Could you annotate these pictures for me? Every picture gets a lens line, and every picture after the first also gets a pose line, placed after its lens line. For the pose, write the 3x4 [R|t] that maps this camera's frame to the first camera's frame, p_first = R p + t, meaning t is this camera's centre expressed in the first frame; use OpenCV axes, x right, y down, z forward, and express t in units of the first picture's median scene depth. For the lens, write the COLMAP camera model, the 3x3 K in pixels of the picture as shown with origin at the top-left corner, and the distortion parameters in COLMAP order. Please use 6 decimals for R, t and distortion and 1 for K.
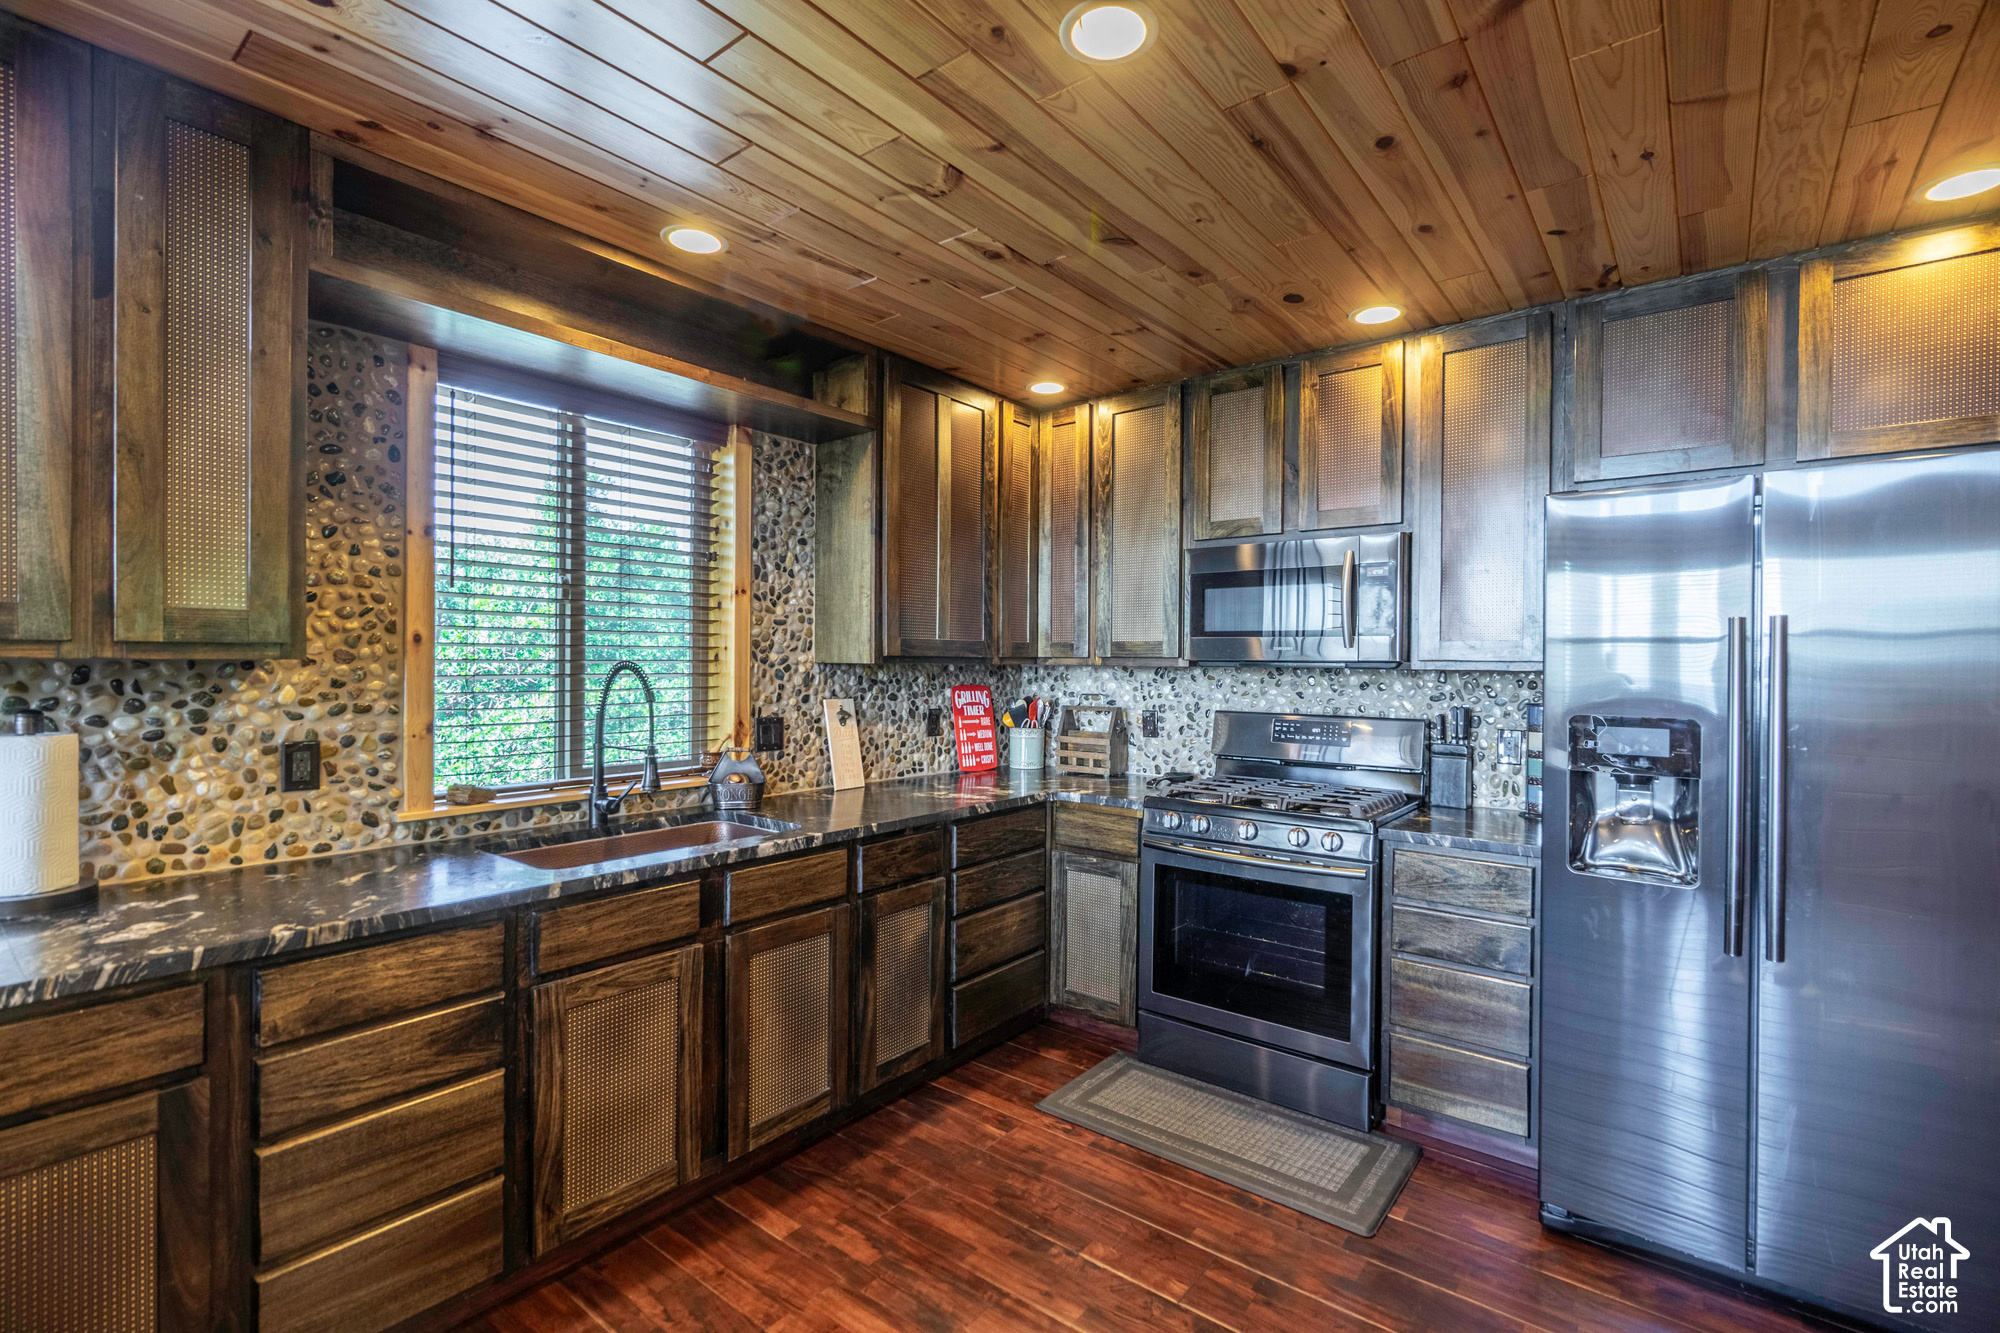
lens RADIAL K [[878.0, 0, 965.9], [0, 878.0, 667.0], [0, 0, 1]] dist [-0.000739, 0.000849]
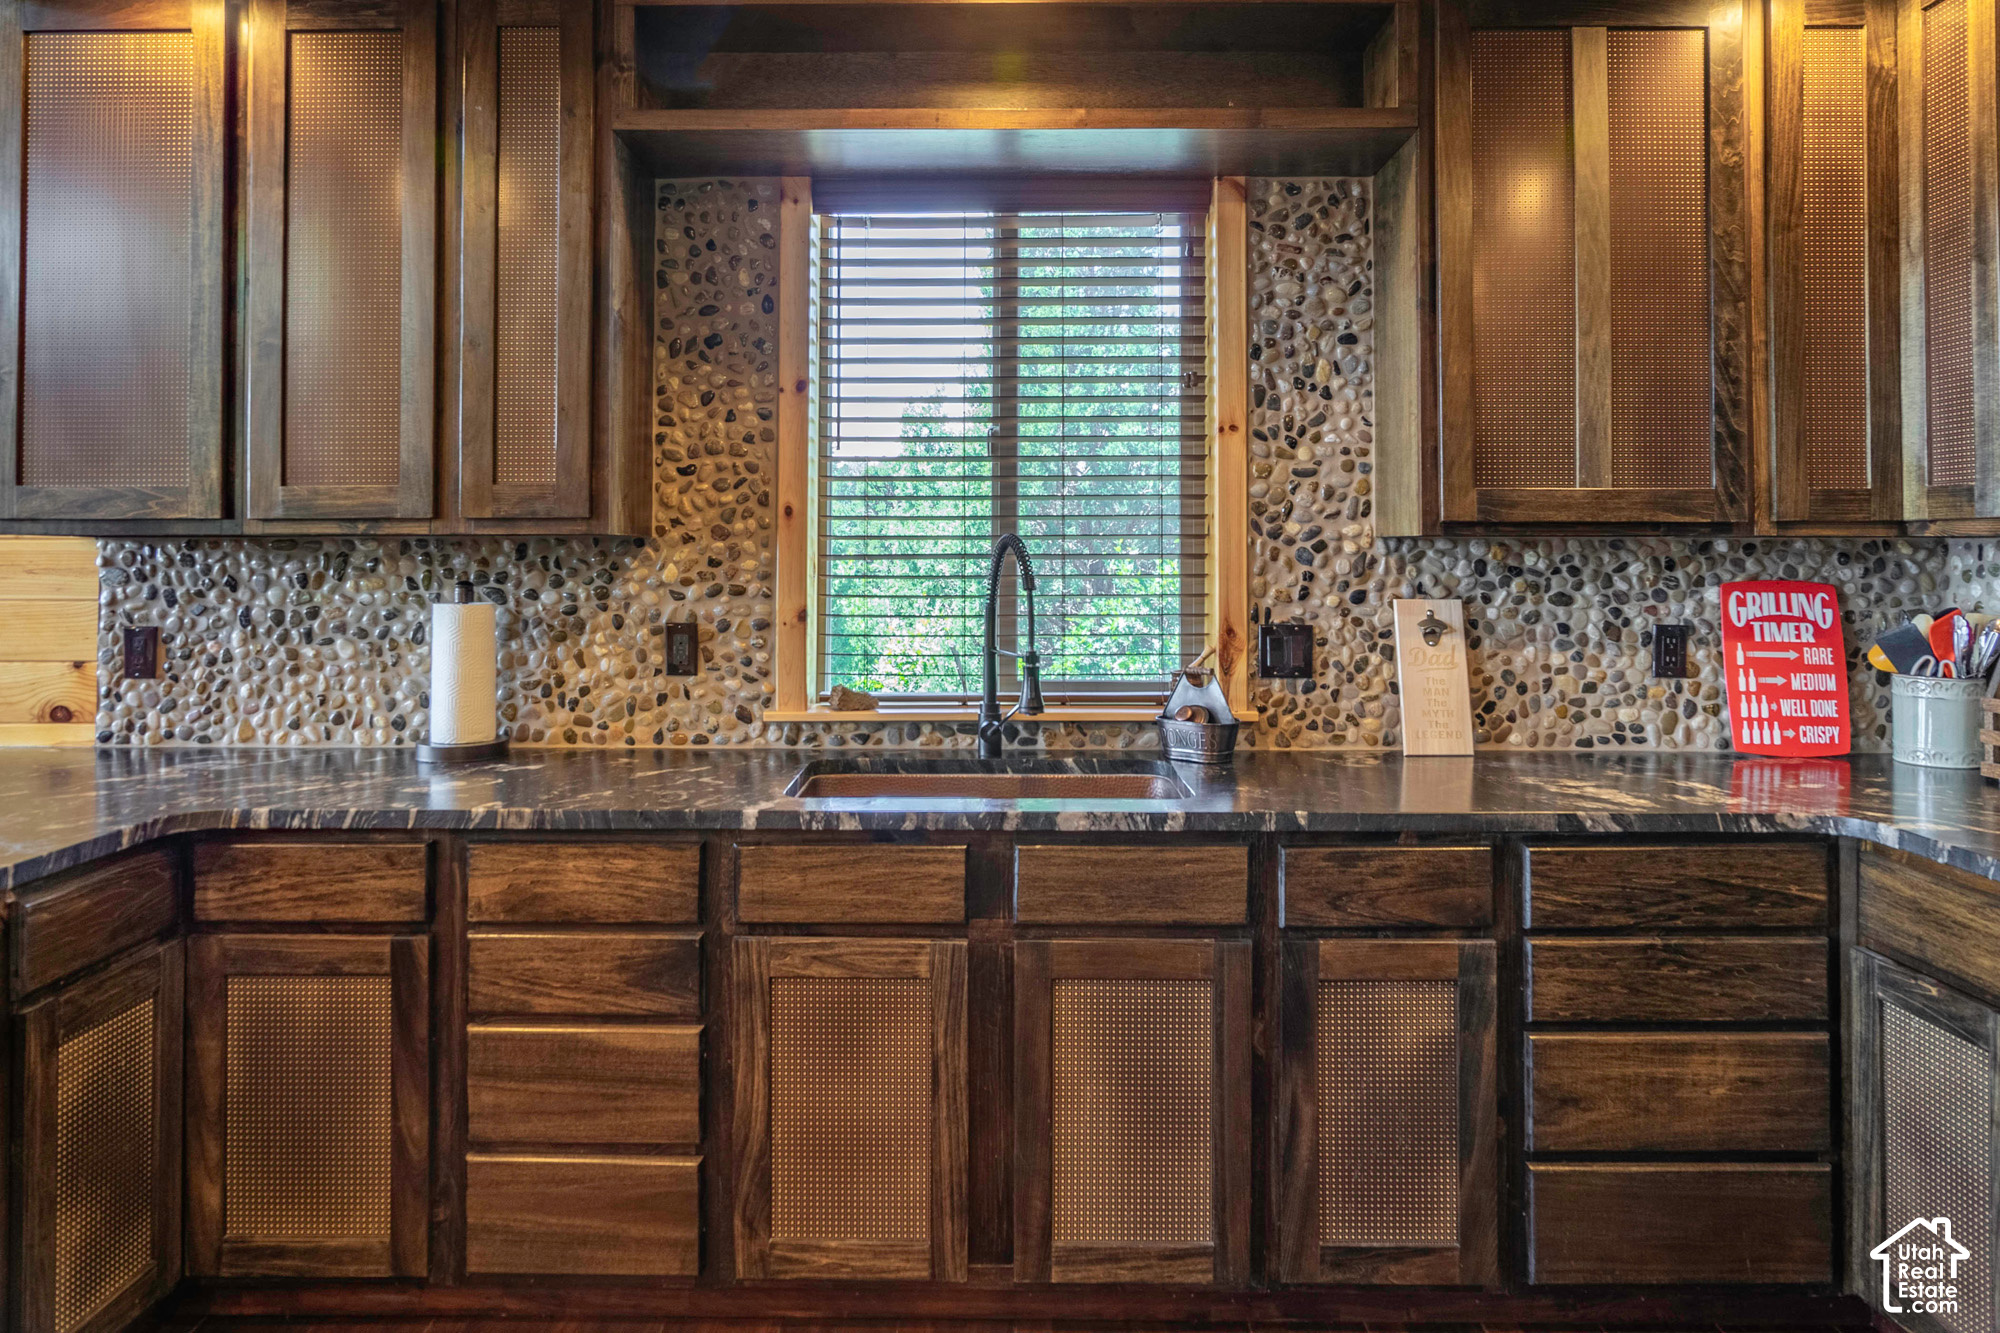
lens RADIAL K [[1240.1, 0, 968.3], [0, 1240.1, 523.9], [0, 0, 1]] dist [-0.021619, 0.024524]
pose [[0.640931, -0.023272, -0.767245, 0.322154], [-0.000443, 0.999529, -0.030688, 0.013070], [0.767598, 0.020008, 0.640619, 0.264992]]
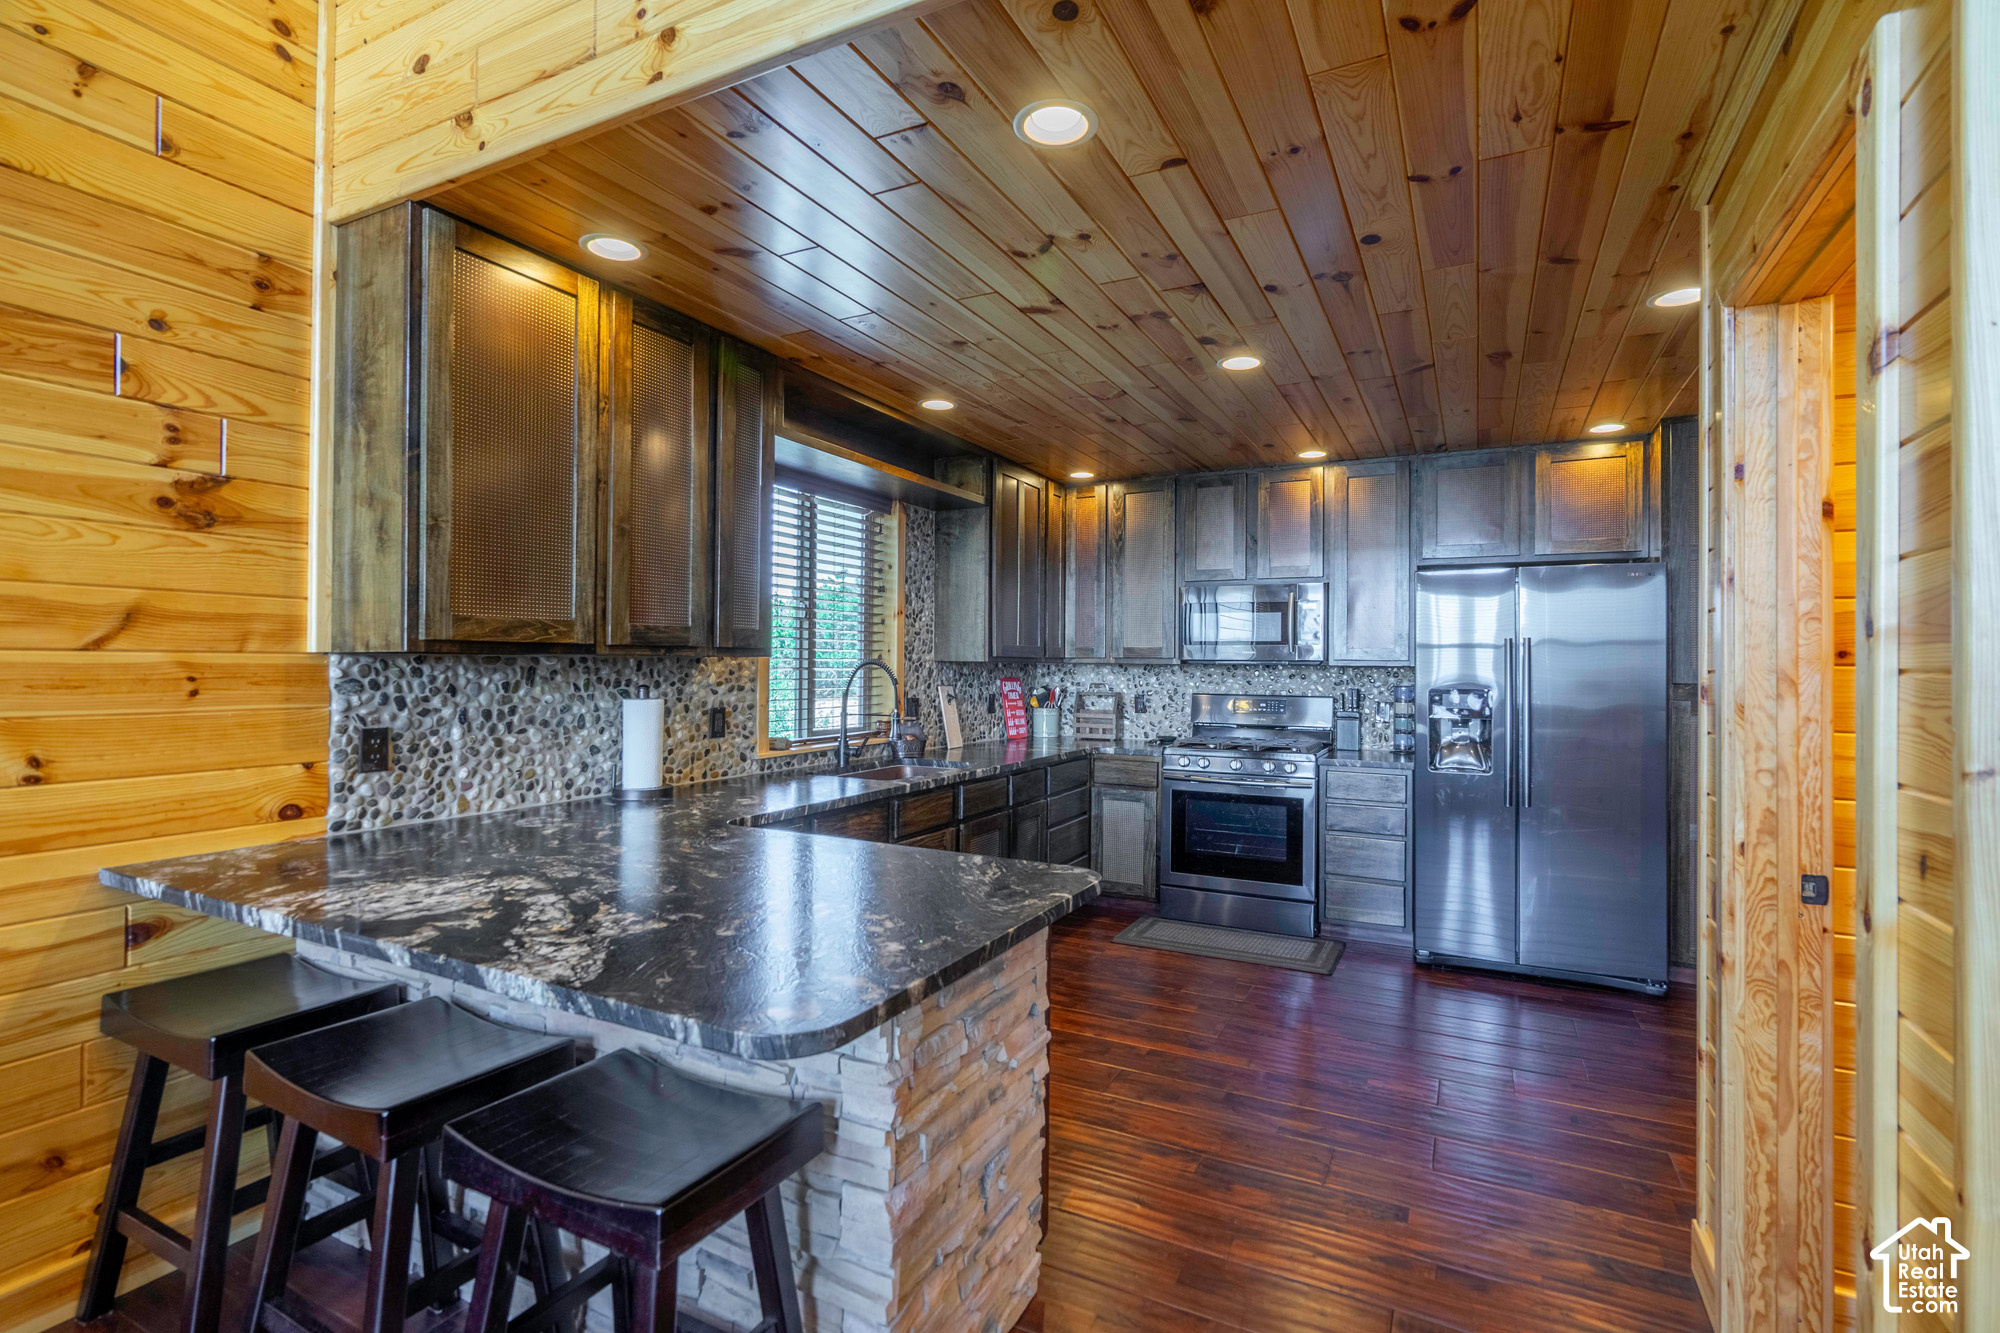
lens RADIAL K [[868.2, 0, 924.5], [0, 868.2, 655.1], [0, 0, 1]] dist [0.000348, 0.000232]
pose [[0.990660, 0.003276, 0.136317, -0.414276], [-0.001196, 0.999882, -0.015336, 0.008134], [-0.136352, 0.015030, 0.990546, -0.454600]]
